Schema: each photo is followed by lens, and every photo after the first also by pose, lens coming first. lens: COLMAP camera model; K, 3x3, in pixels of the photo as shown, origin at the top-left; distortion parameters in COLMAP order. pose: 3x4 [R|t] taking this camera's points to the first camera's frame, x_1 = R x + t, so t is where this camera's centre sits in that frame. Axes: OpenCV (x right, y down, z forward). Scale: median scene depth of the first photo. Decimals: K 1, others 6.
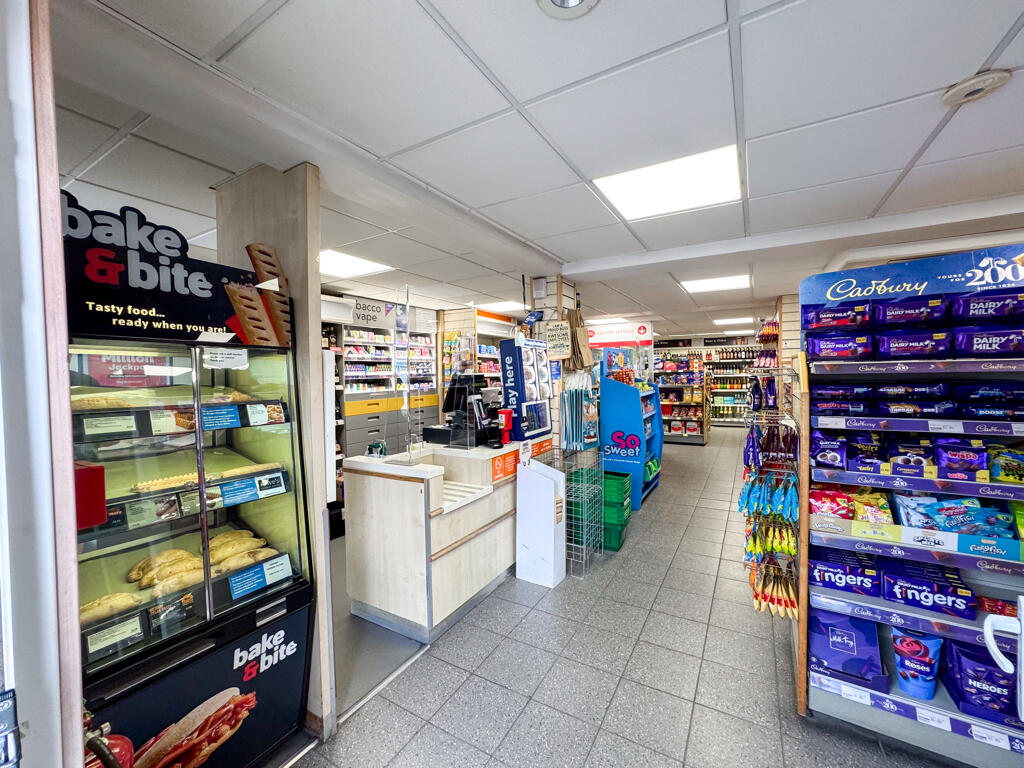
lens RADIAL K [[416.3, 0, 512.0], [0, 416.3, 384.0], [0, 0, 1]] dist [-0.033234, 0.013011]
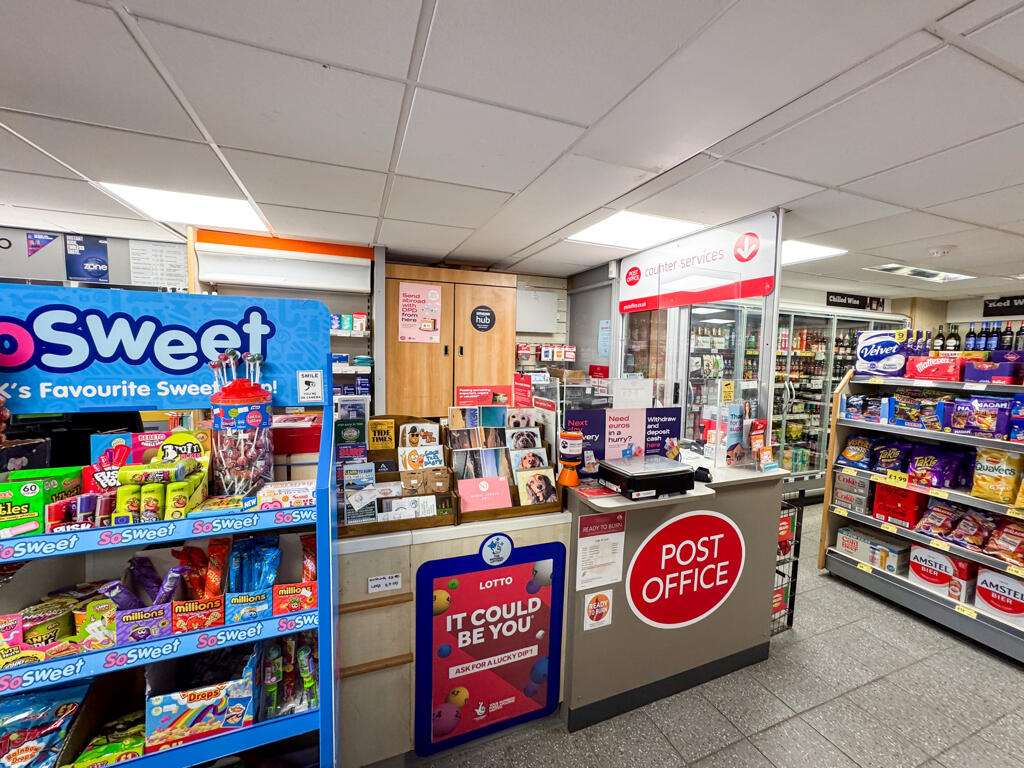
lens RADIAL K [[416.3, 0, 512.0], [0, 416.3, 384.0], [0, 0, 1]] dist [-0.033234, 0.013011]
pose [[0.782385, 0.079346, -0.617720, 0.327555], [-0.048600, 0.996605, 0.066458, -0.035801], [0.620896, -0.021974, 0.783585, 0.573120]]
